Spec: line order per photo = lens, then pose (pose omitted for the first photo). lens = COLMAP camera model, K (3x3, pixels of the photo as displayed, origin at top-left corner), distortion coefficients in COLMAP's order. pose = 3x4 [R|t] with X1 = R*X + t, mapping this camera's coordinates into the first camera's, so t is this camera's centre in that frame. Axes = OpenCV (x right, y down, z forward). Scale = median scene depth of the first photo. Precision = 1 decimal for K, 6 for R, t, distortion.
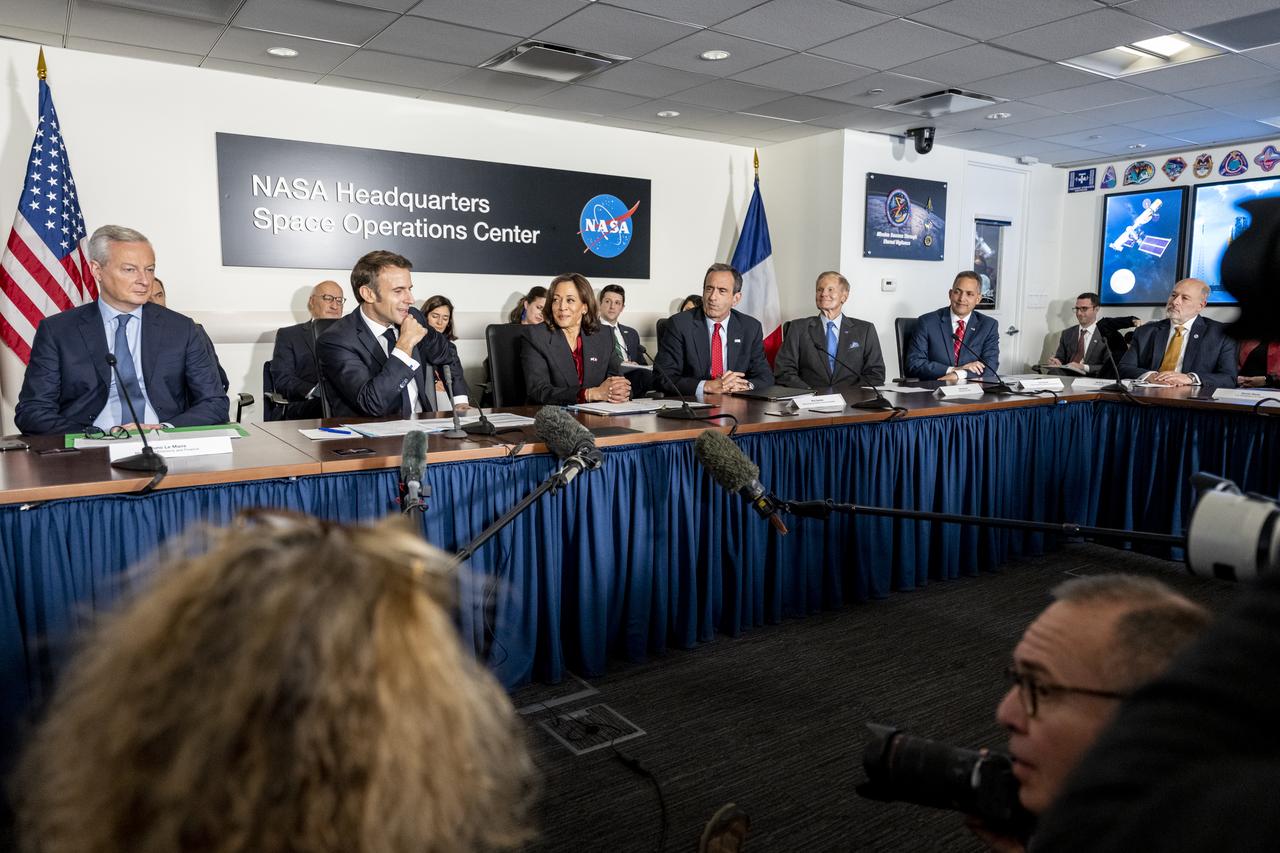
lens RADIAL K [[870.5, 0, 639.1], [0, 870.5, 415.2], [0, 0, 1]] dist [-0.004108, -0.000625]
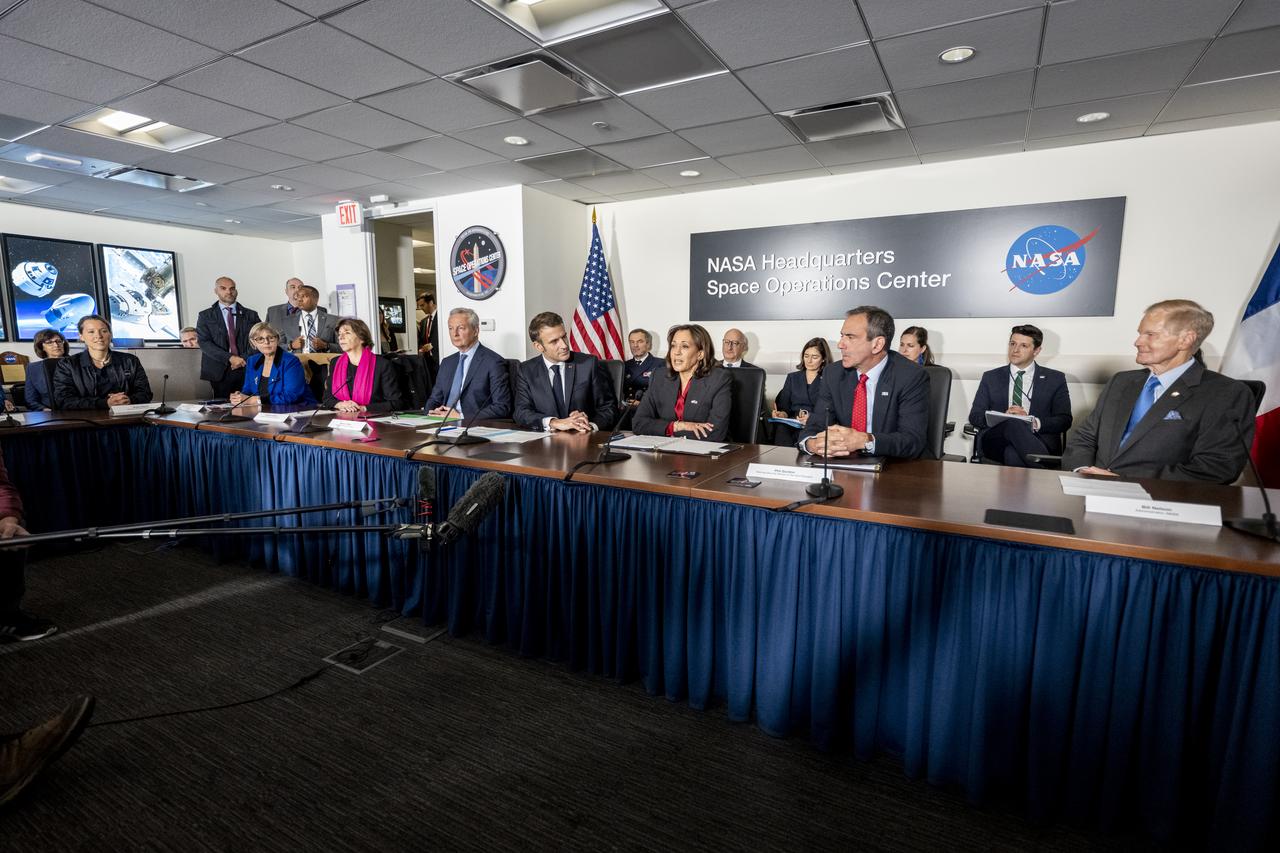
lens RADIAL K [[624.4, 0, 643.0], [0, 624.4, 429.9], [0, 0, 1]] dist [-0.010173, 0.001256]
pose [[0.442955, 0.122119, -0.888188, 0.399695], [-0.106225, 0.990850, 0.083258, -0.054344], [0.890229, 0.057469, 0.451874, 0.367512]]
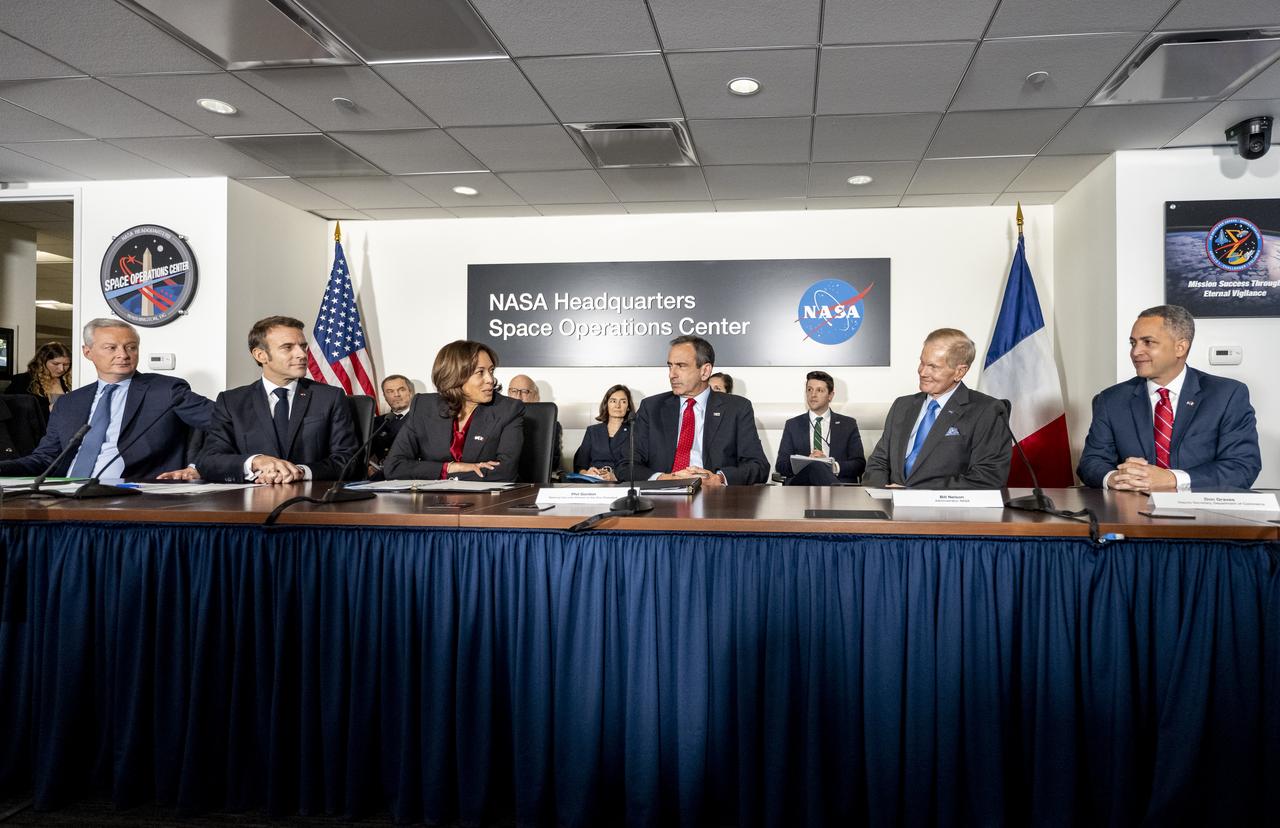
lens RADIAL K [[700.9, 0, 735.7], [0, 700.9, 420.0], [0, 0, 1]] dist [-0.006956, 0.000414]
pose [[0.778073, -0.008919, -0.628110, 0.382530], [-0.072617, 0.991919, -0.104039, -0.015376], [0.623962, 0.126561, 0.771138, 0.389828]]
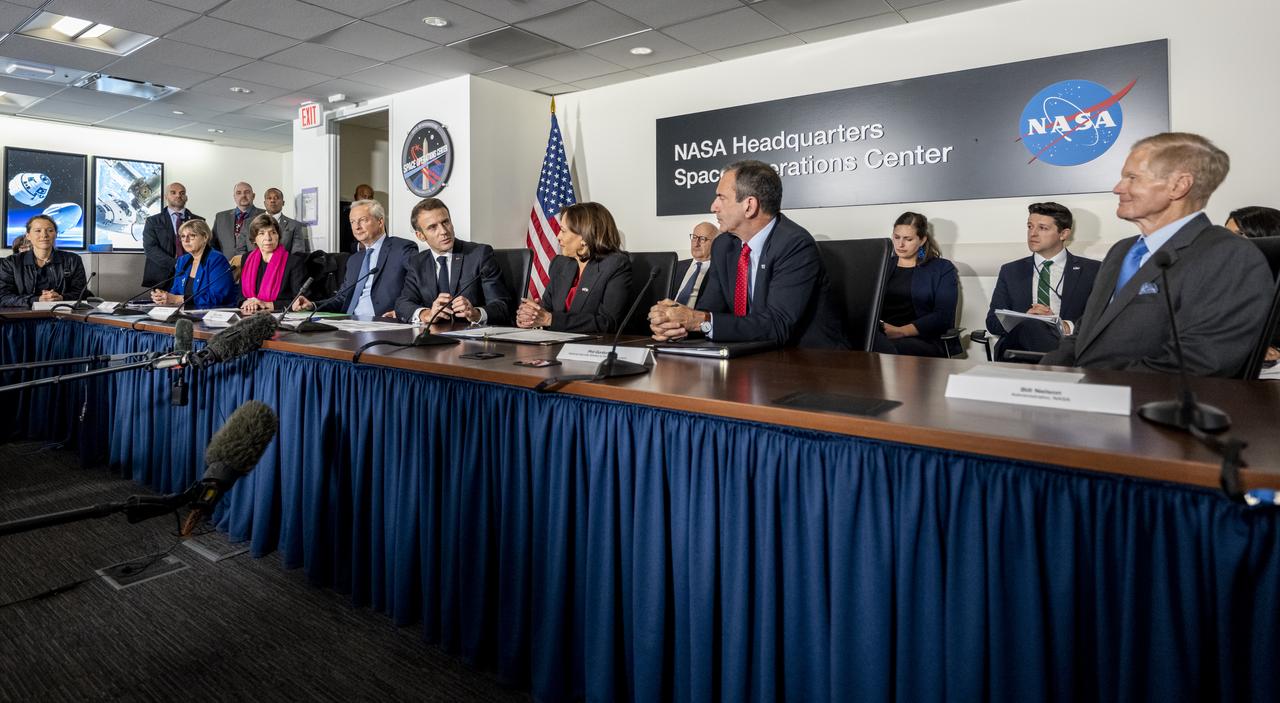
lens RADIAL K [[698.2, 0, 589.5], [0, 698.2, 252.9], [0, 0, 1]] dist [-0.007201, -0.000857]
pose [[0.289327, -0.025183, -0.956899, 0.423462], [-0.108274, 0.992377, -0.058854, -0.035446], [0.951087, 0.120635, 0.284395, 0.502435]]
